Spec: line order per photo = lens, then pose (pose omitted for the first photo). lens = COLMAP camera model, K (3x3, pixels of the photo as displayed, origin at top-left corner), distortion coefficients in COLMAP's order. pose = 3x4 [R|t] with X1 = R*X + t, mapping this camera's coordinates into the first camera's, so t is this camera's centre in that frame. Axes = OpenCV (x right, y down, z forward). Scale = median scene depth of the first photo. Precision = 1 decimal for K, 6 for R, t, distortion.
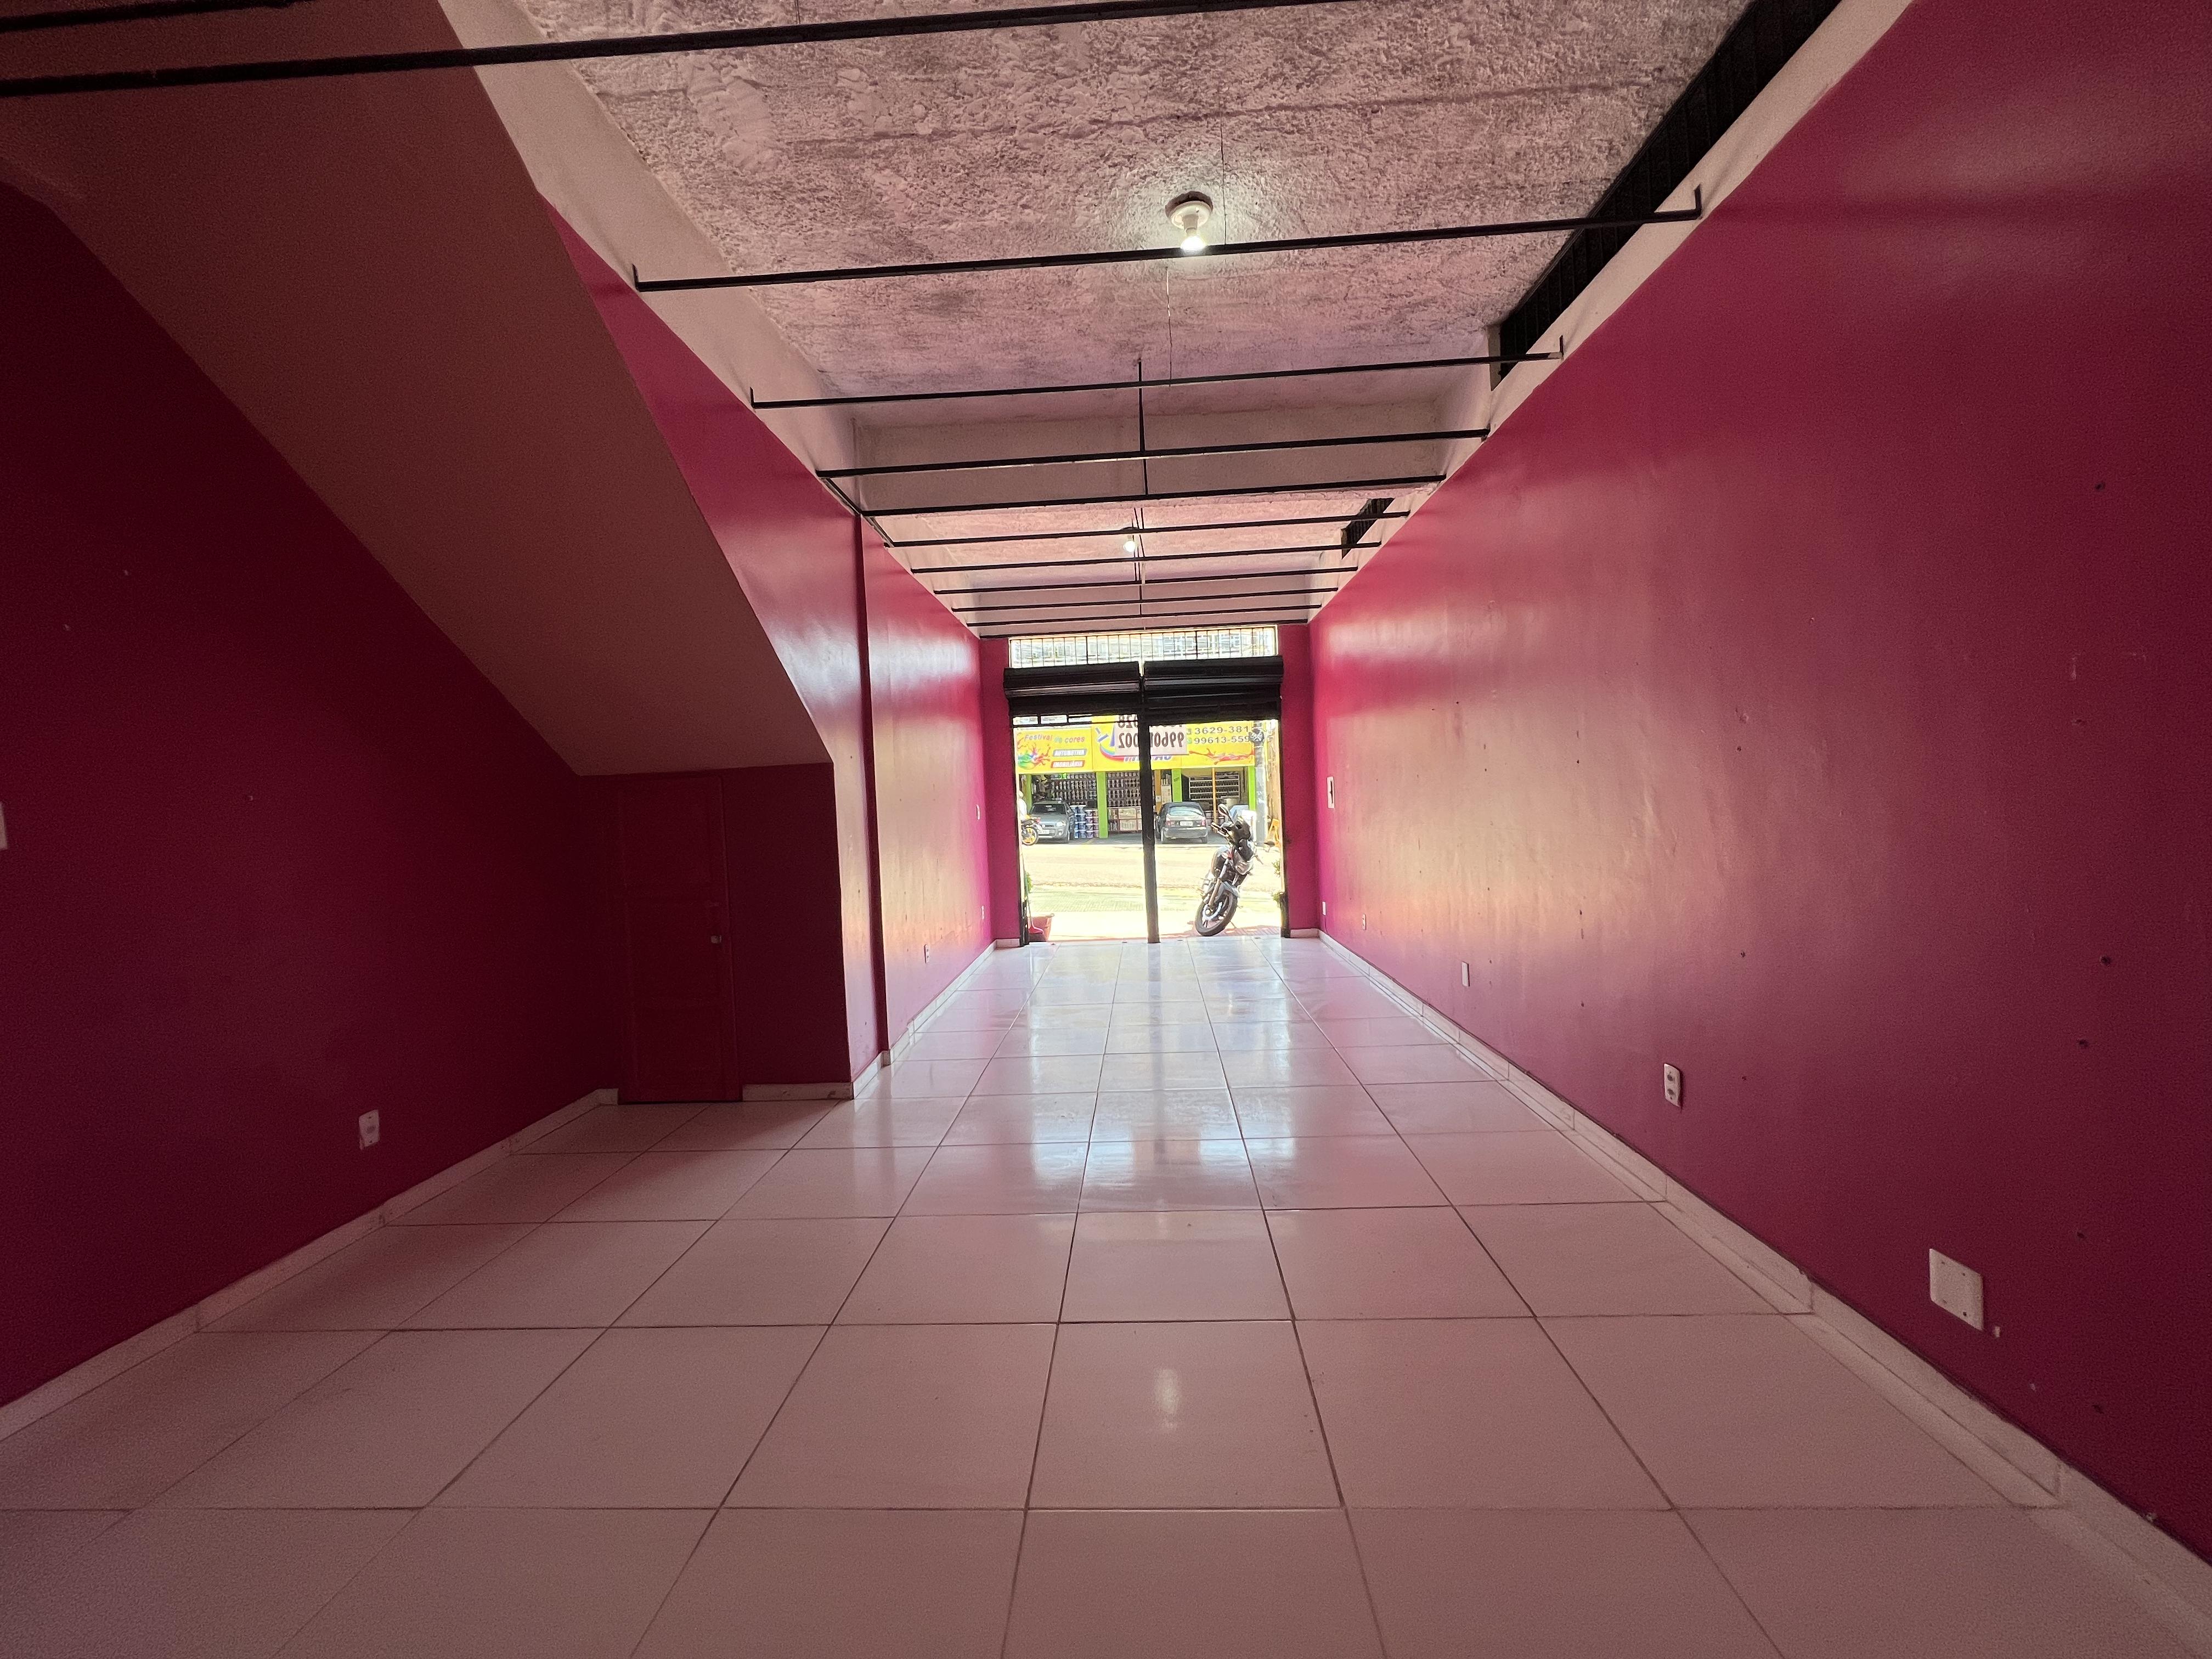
lens RADIAL K [[888.9, 0, 1101.8], [0, 888.9, 825.4], [0, 0, 1]] dist [-0.002027, 0.000806]
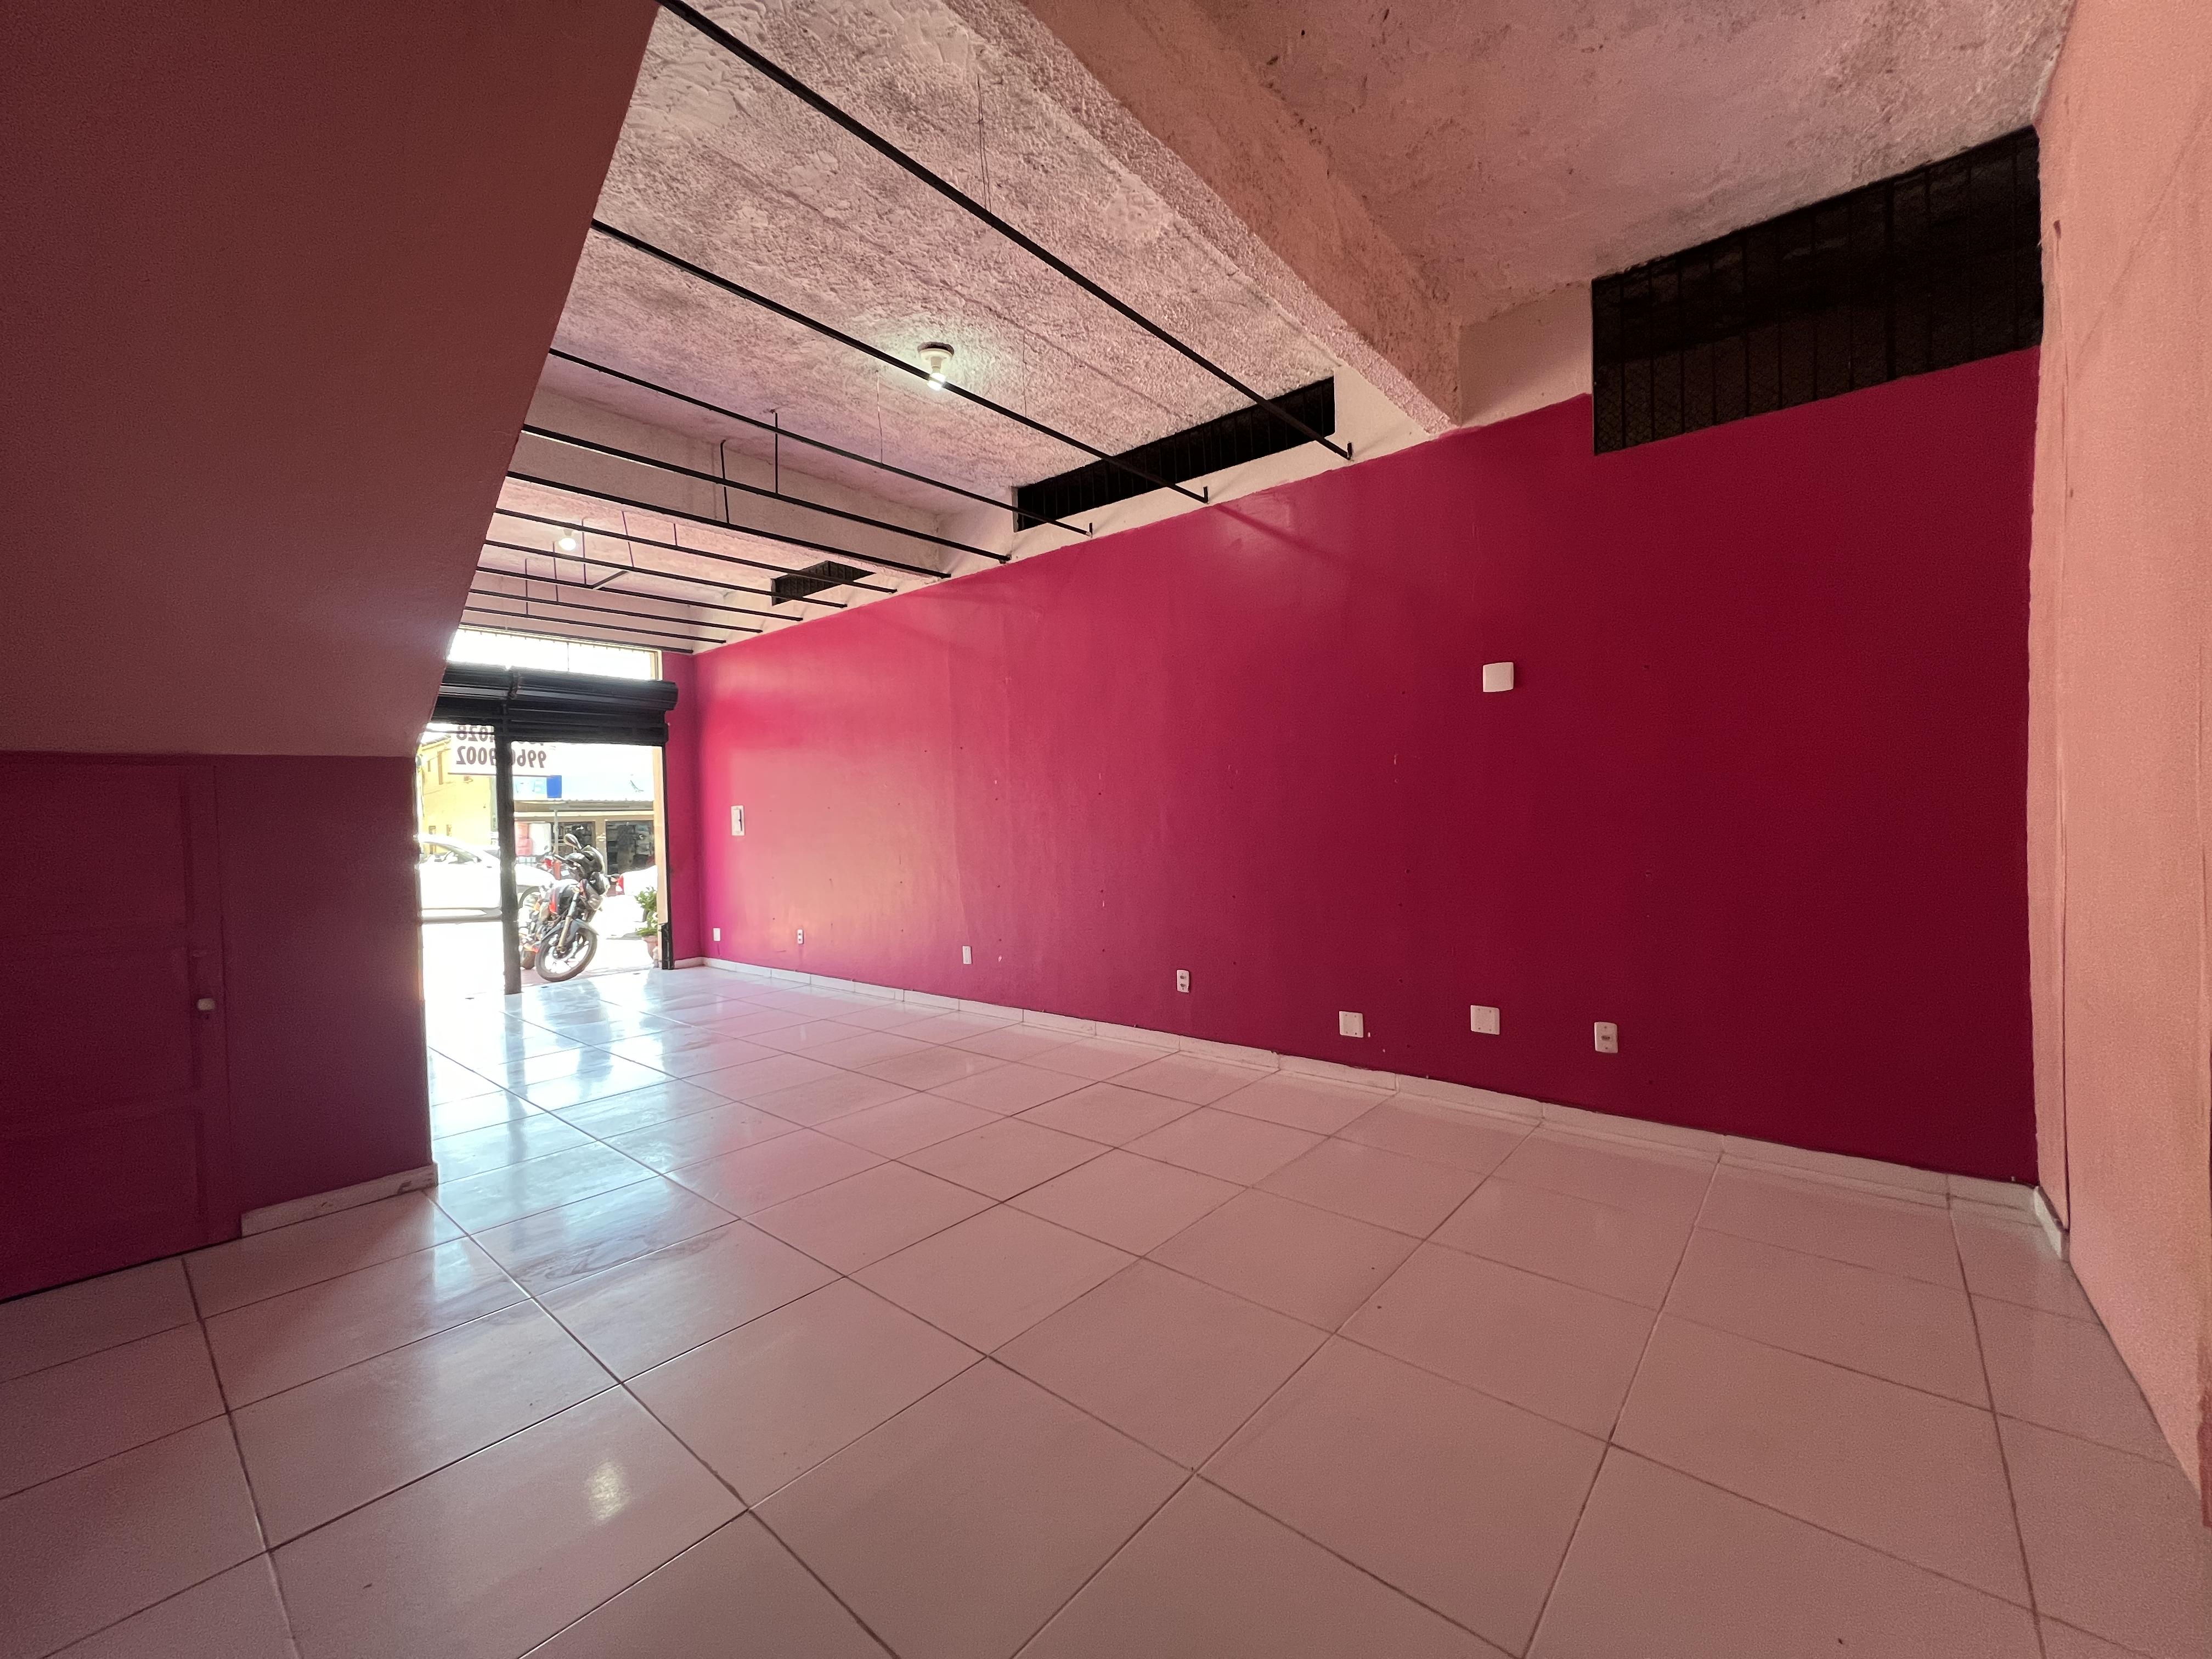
lens RADIAL K [[888.9, 0, 1110.9], [0, 888.9, 827.8], [0, 0, 1]] dist [-0.002027, 0.000806]
pose [[0.607263, 0.013442, 0.794387, -0.506845], [0.024037, 0.999088, -0.035281, 0.031310], [-0.794137, 0.040520, 0.606386, 0.030726]]
